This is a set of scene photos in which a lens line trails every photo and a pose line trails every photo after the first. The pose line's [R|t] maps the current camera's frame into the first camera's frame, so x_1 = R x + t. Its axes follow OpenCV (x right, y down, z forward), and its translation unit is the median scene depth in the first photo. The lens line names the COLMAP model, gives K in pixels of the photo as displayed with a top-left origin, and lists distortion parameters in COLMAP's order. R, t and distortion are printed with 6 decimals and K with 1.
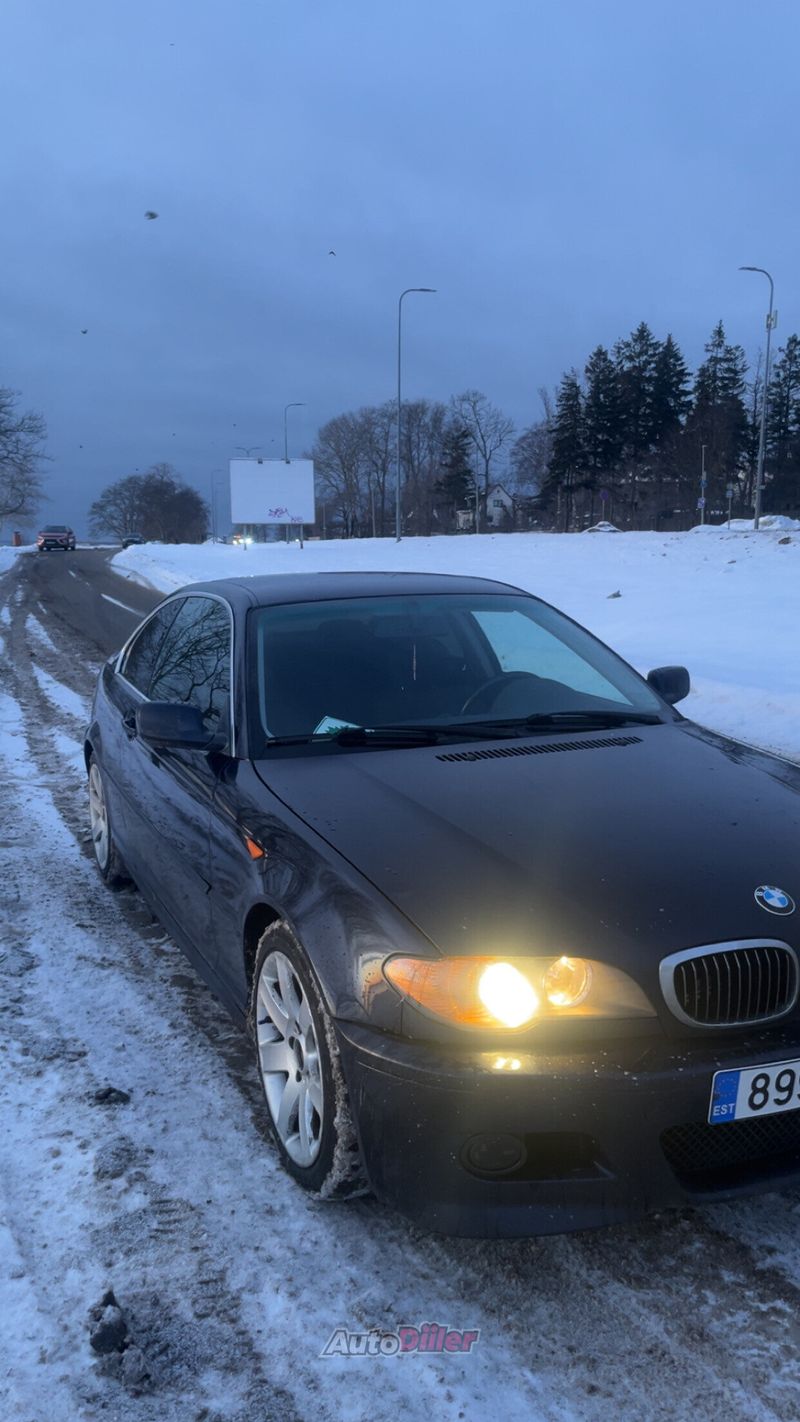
lens RADIAL K [[1105.1, 0, 404.1], [0, 1105.1, 714.3], [0, 0, 1]] dist [0.024498, -0.004311]
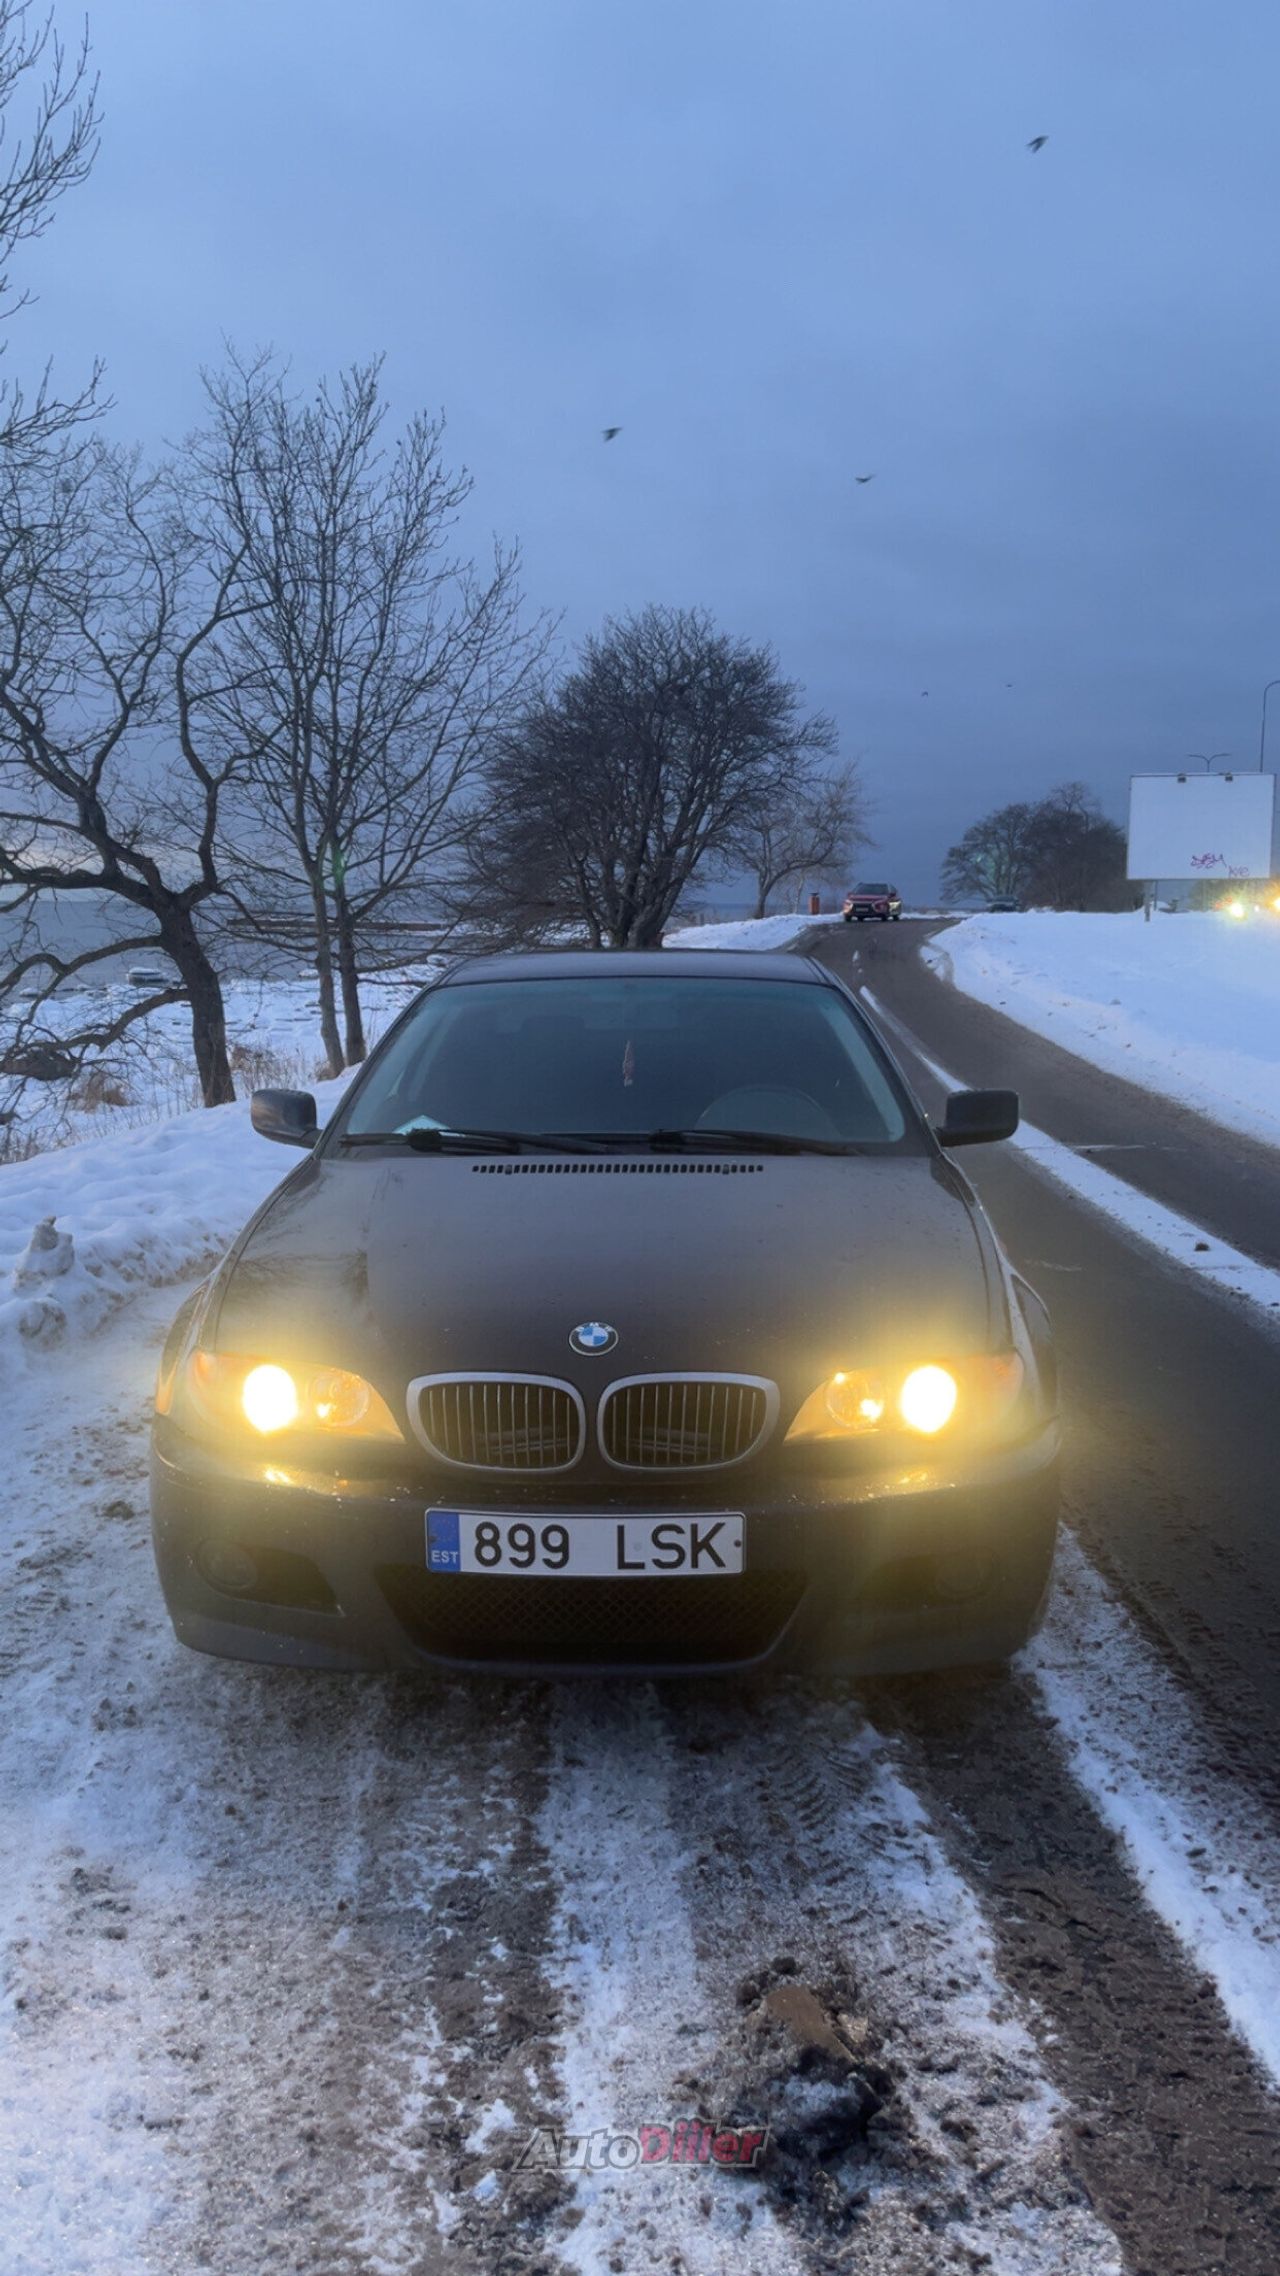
lens RADIAL K [[1768.7, 0, 643.8], [0, 1768.7, 1147.9], [0, 0, 1]] dist [0.024498, -0.004311]
pose [[0.903133, 0.064799, -0.424444, 0.670184], [-0.073489, 0.997288, -0.004116, 0.020473], [0.423026, 0.034909, 0.905445, -0.136865]]
